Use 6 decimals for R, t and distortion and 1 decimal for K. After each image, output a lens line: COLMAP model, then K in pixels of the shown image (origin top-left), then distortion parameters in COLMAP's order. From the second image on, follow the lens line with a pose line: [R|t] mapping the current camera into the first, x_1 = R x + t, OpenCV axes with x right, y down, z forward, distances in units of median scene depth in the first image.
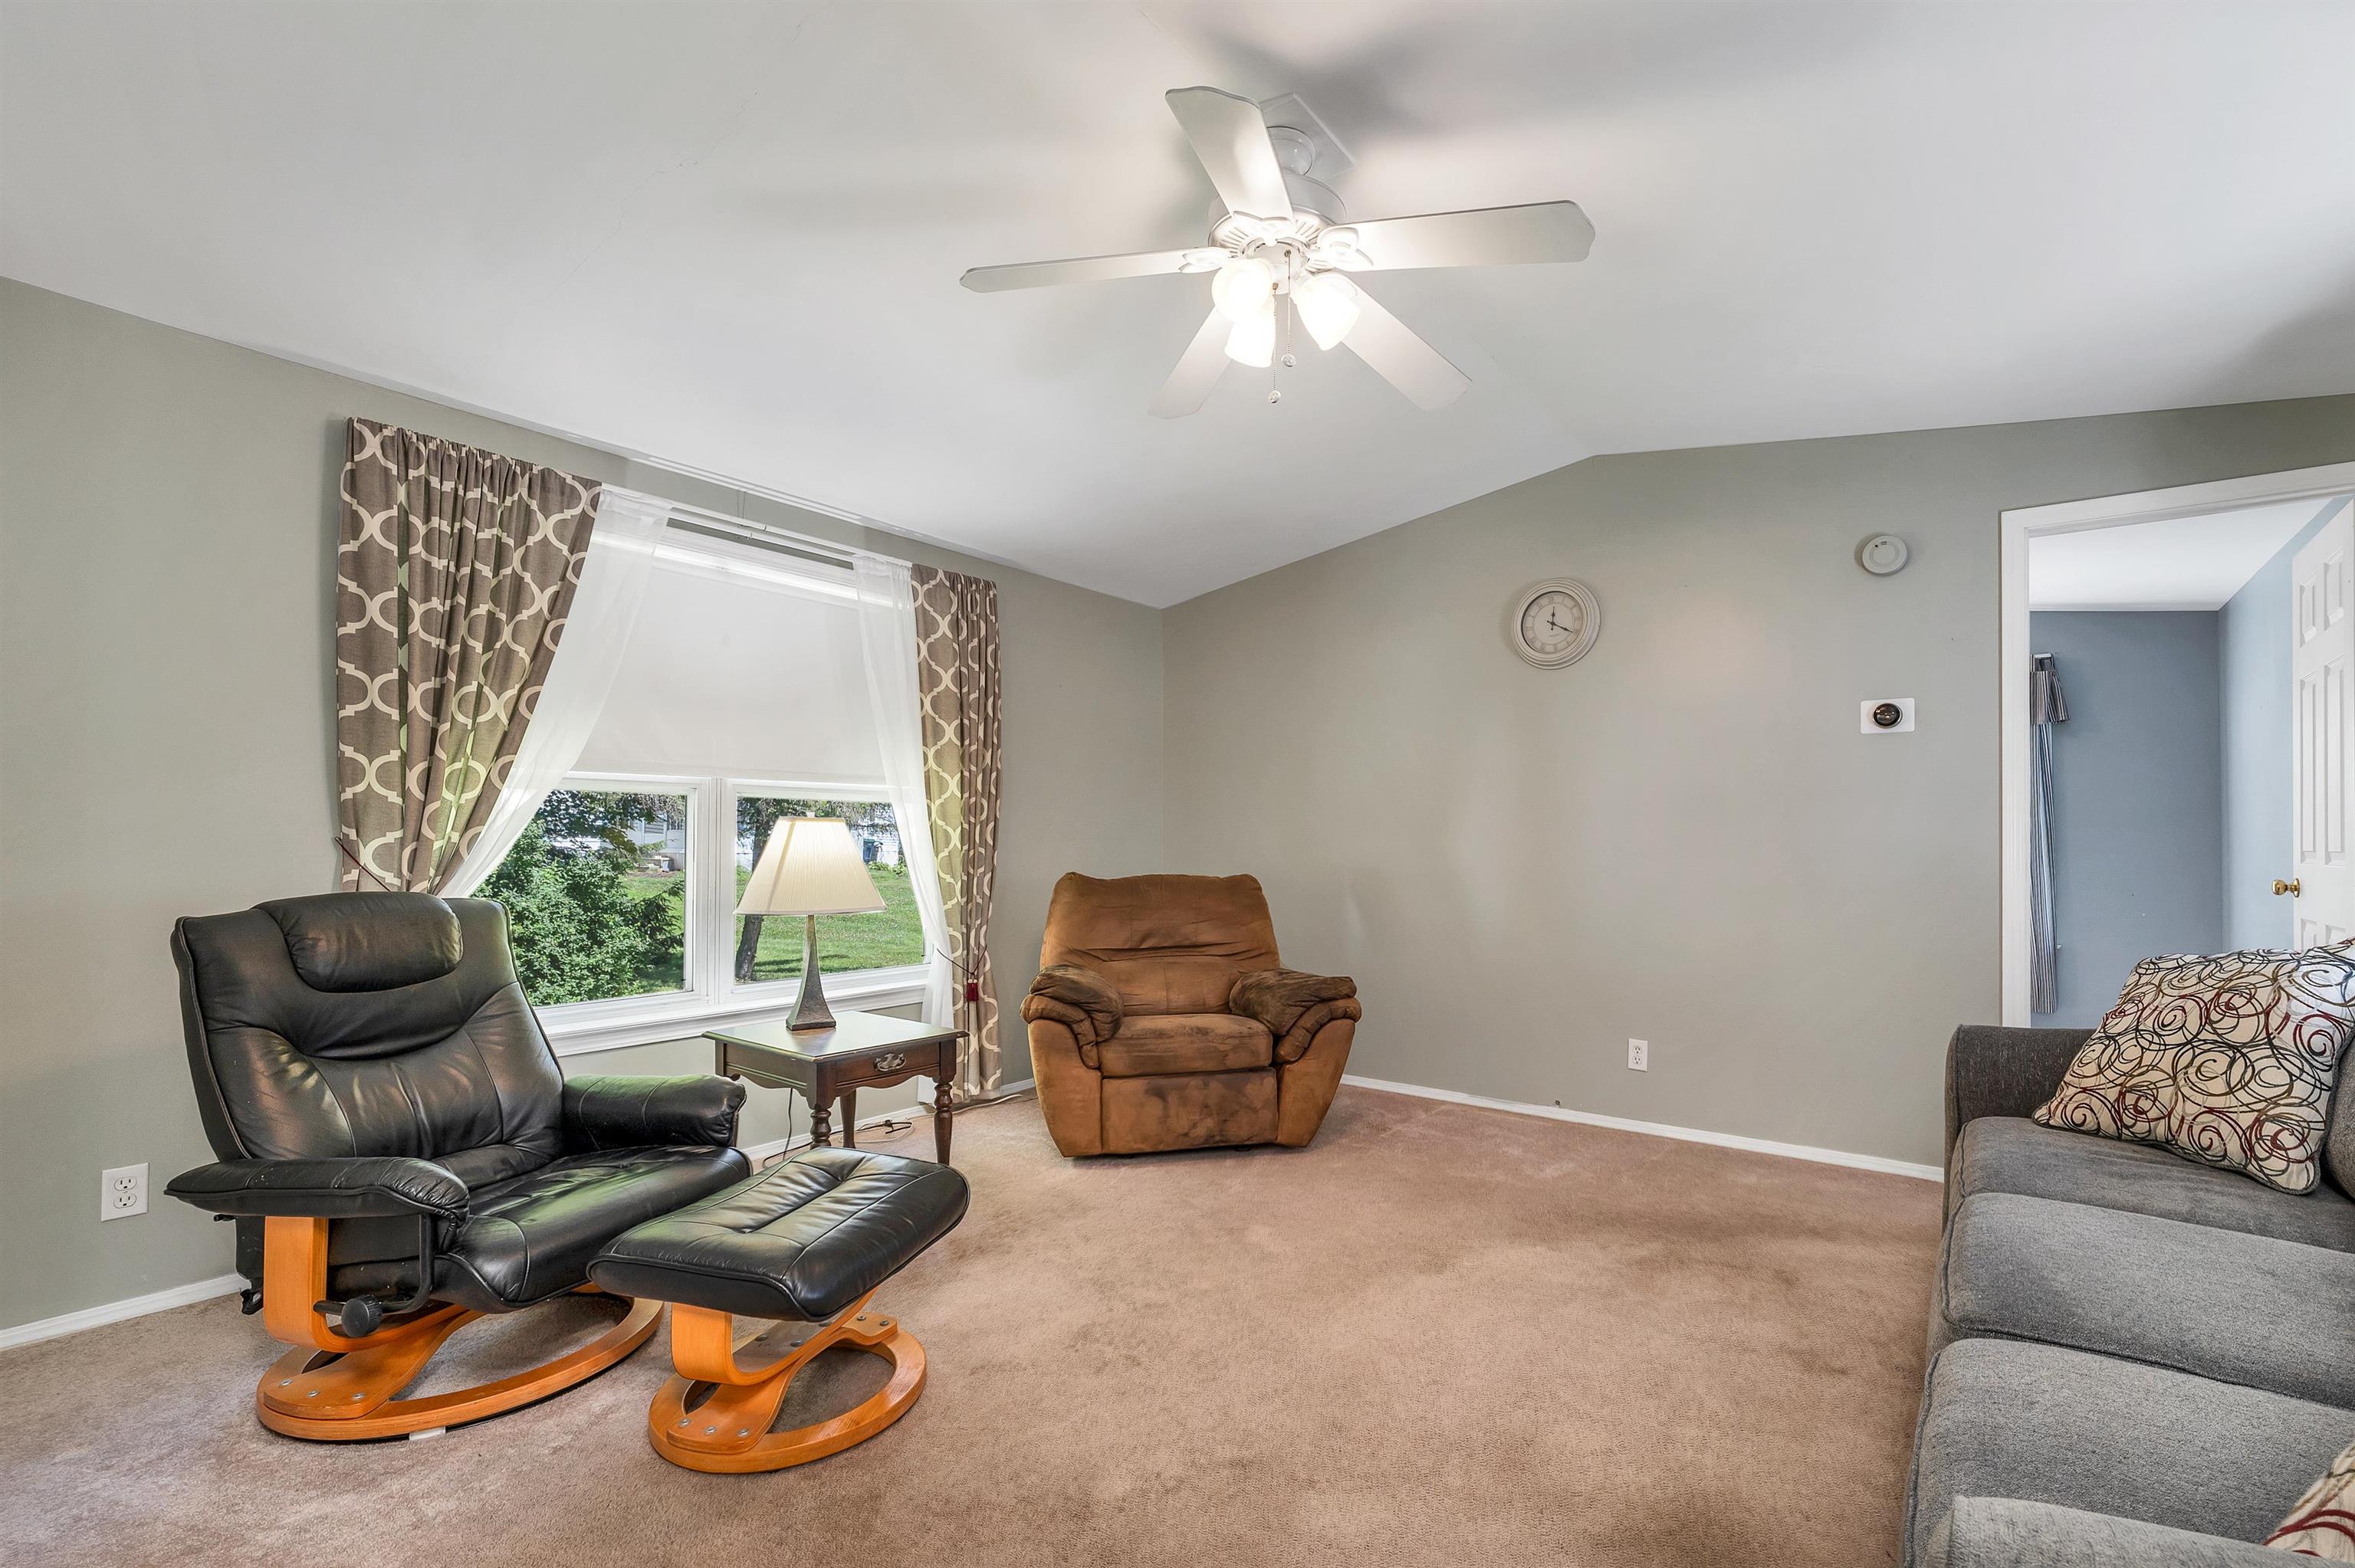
lens RADIAL K [[1016.3, 0, 1247.6], [0, 1016.3, 825.5], [0, 0, 1]] dist [-0.001720, -0.000177]
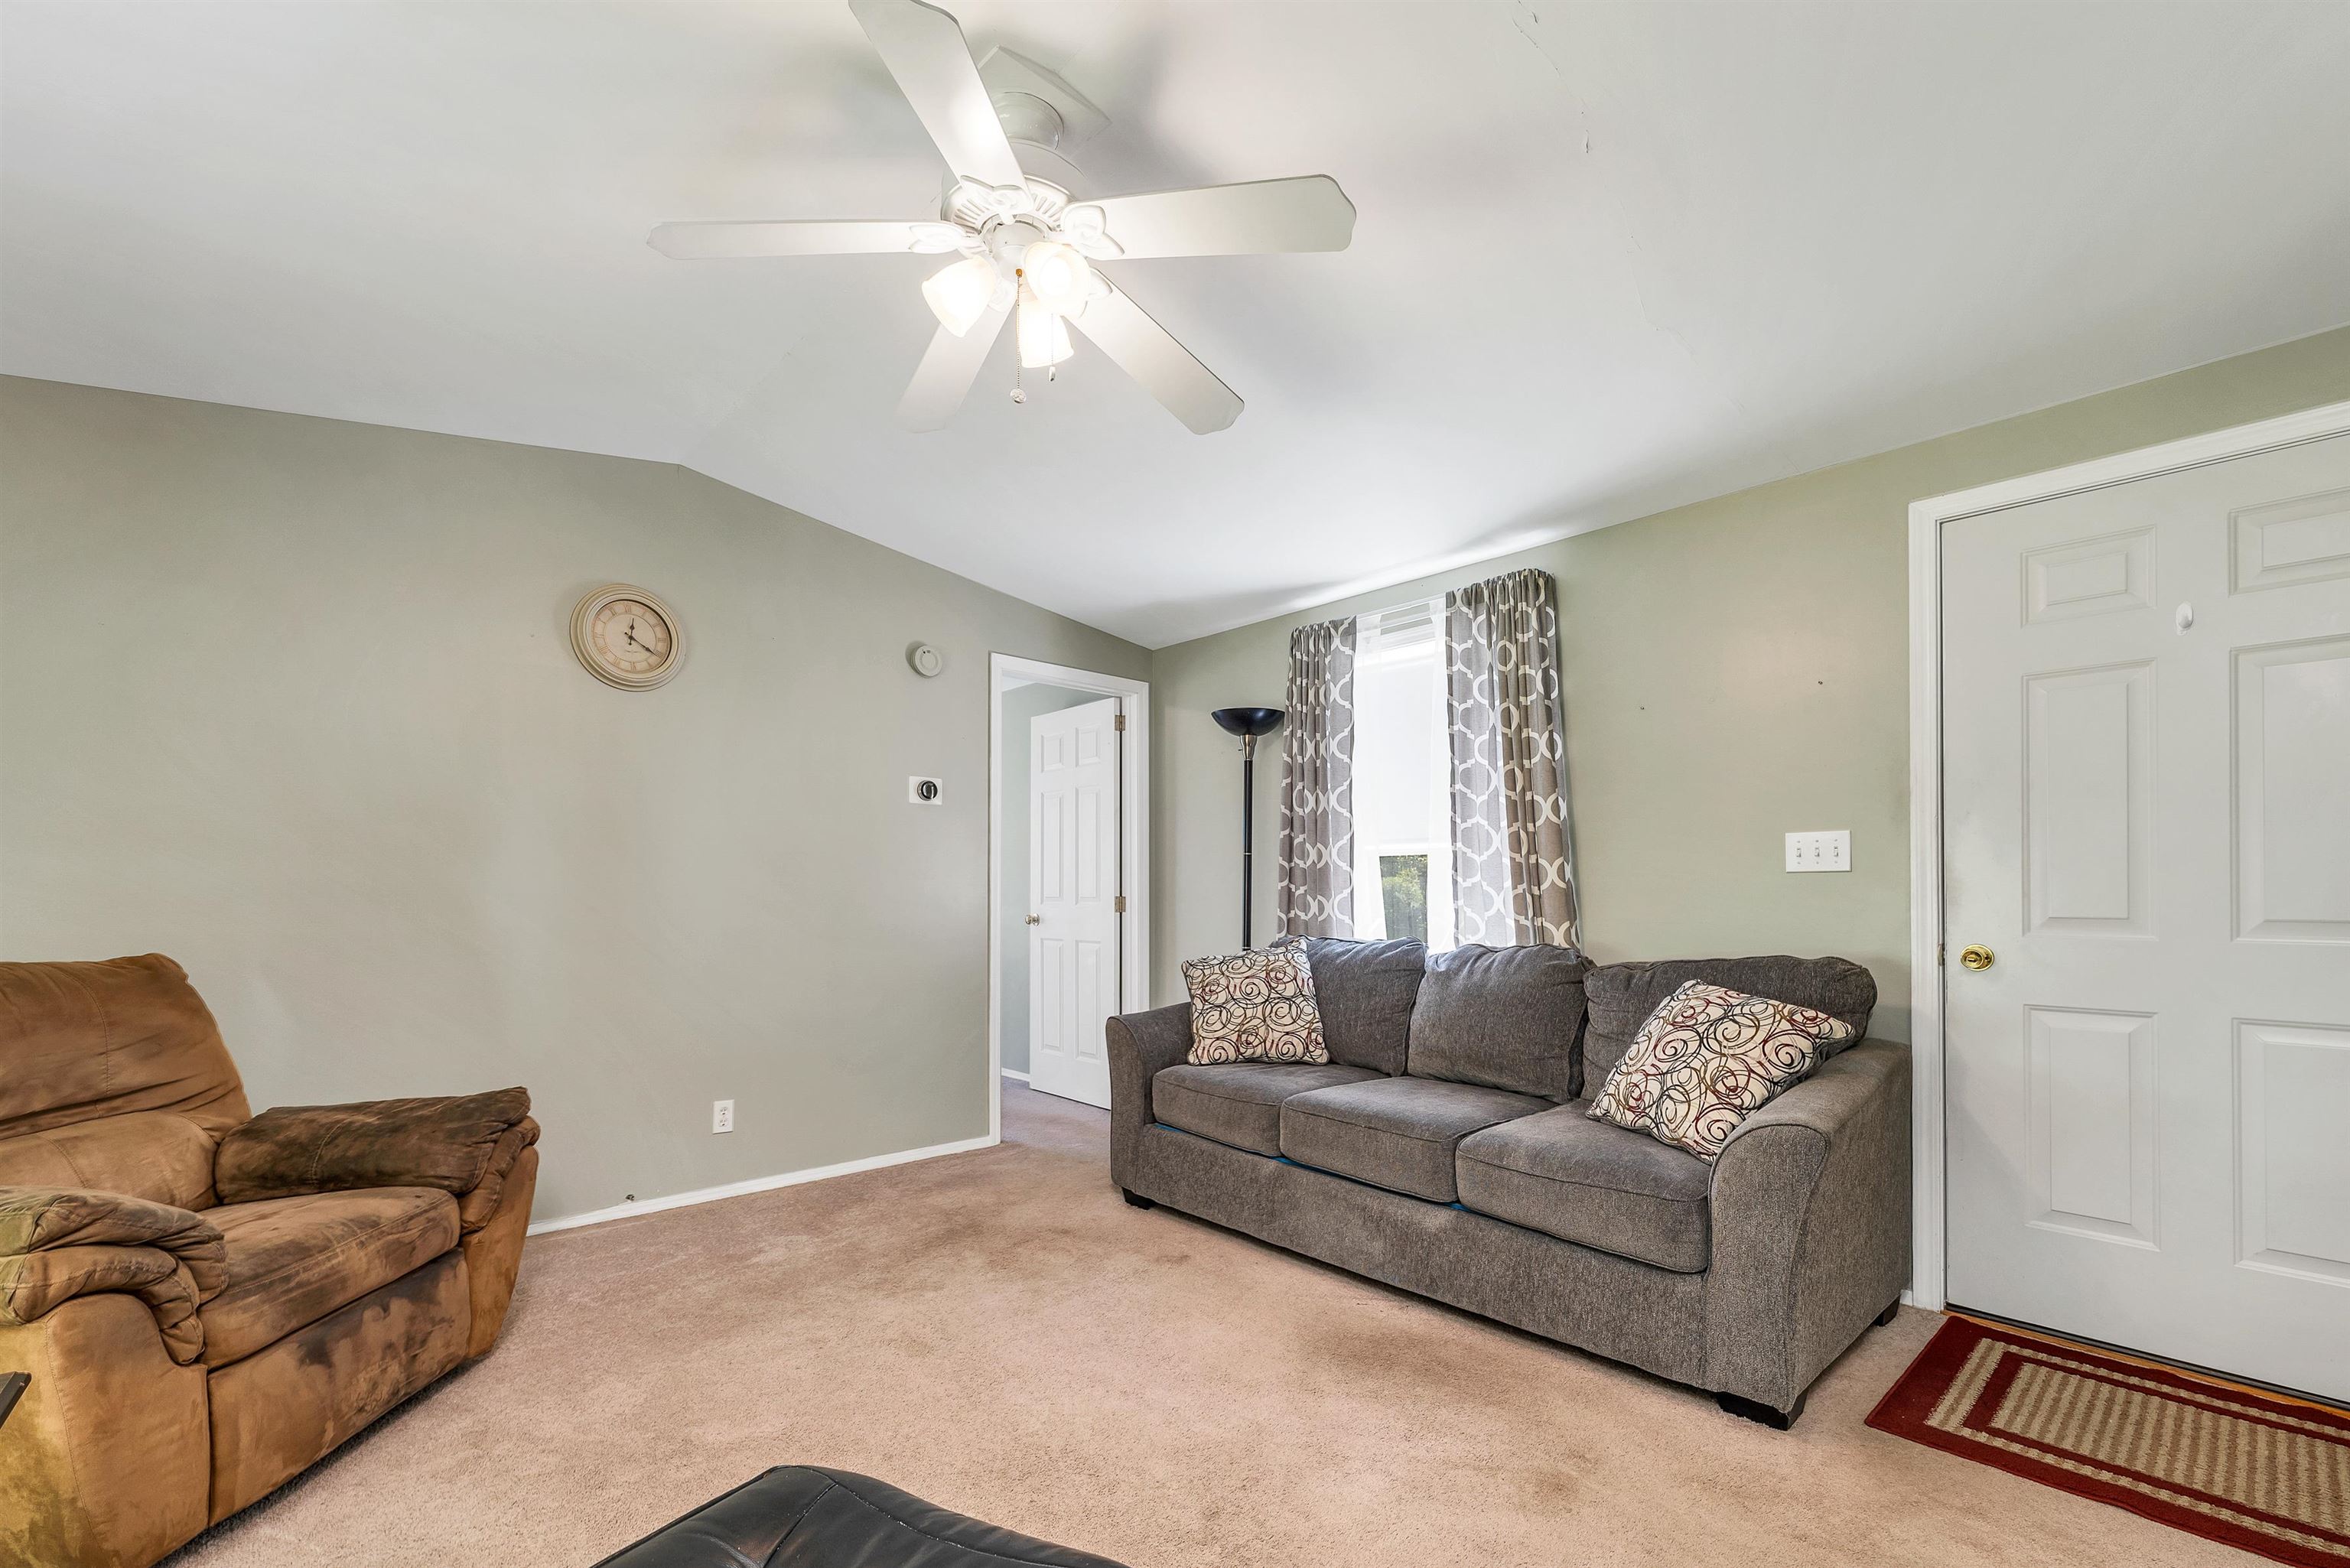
lens RADIAL K [[1004.4, 0, 1175.9], [0, 1004.4, 895.8], [0, 0, 1]] dist [-0.000392, -0.000060]
pose [[0.214926, -0.001906, 0.976628, -0.541324], [-0.013321, 0.999899, 0.004883, 0.010138], [-0.976539, -0.014059, 0.214879, 0.468563]]
